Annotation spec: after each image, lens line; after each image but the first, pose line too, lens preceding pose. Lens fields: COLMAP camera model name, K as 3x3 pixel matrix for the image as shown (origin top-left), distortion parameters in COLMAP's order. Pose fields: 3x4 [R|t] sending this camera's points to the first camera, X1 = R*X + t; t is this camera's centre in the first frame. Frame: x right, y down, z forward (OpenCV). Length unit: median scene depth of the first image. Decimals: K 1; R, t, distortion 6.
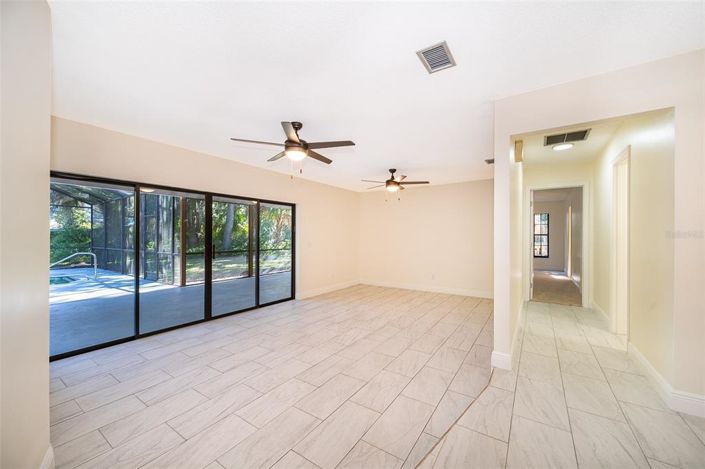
lens RADIAL K [[273.7, 0, 349.8], [0, 273.7, 231.3], [0, 0, 1]] dist [-0.001047, -0.000131]
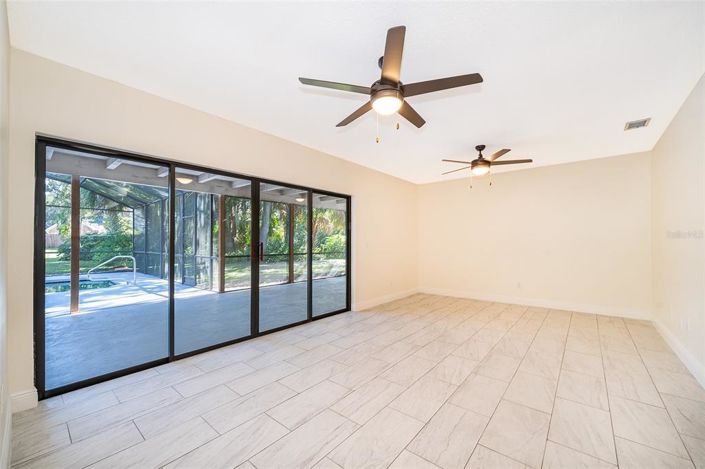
lens RADIAL K [[277.9, 0, 349.0], [0, 277.9, 234.5], [0, 0, 1]] dist [0.000151, -0.000152]
pose [[0.994223, -0.007317, -0.107086, -0.110038], [0.006133, 0.999916, -0.011386, 0.025587], [0.107160, 0.010663, 0.994185, 0.154100]]
